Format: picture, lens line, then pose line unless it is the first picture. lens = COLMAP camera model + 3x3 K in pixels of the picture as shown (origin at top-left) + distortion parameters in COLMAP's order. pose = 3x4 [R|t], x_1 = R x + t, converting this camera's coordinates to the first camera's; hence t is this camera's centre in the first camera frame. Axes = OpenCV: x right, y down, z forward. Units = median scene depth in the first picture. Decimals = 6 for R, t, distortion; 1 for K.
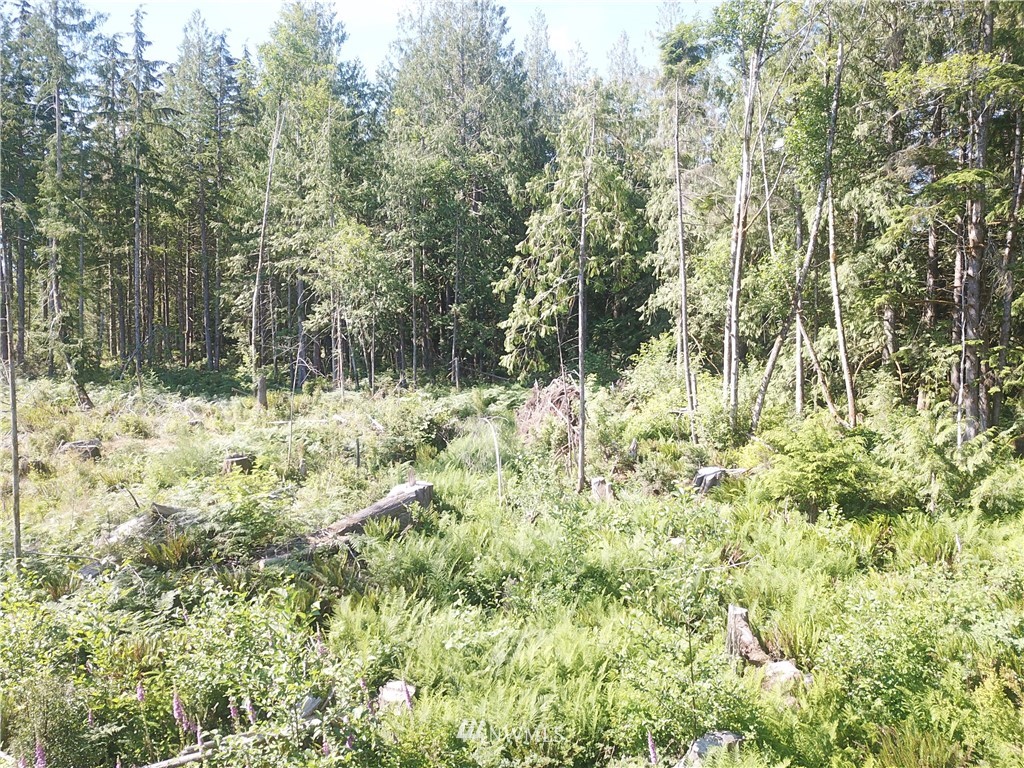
lens RADIAL K [[772.3, 0, 507.9], [0, 772.3, 377.9], [0, 0, 1]] dist [0.008113, 0.005936]
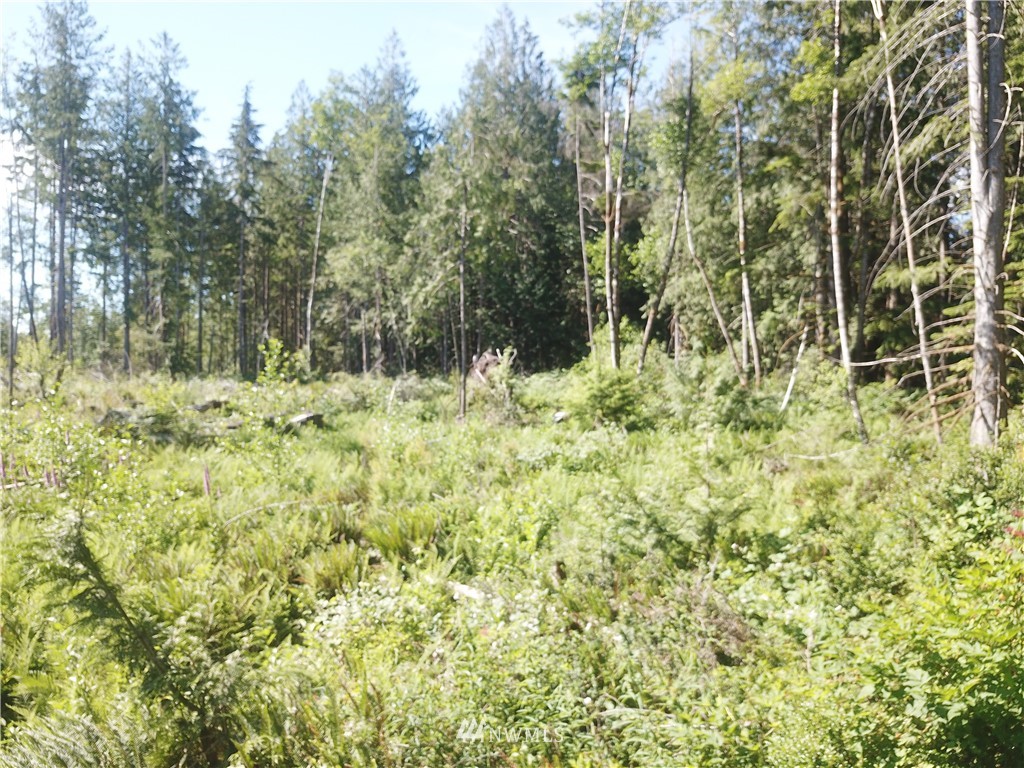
lens RADIAL K [[785.2, 0, 525.8], [0, 785.2, 387.0], [0, 0, 1]] dist [-0.044092, 0.032997]
pose [[0.977024, -0.008072, -0.212975, 0.246602], [0.000015, 0.999285, -0.037804, 0.065437], [0.213128, 0.036932, 0.976326, -0.121621]]
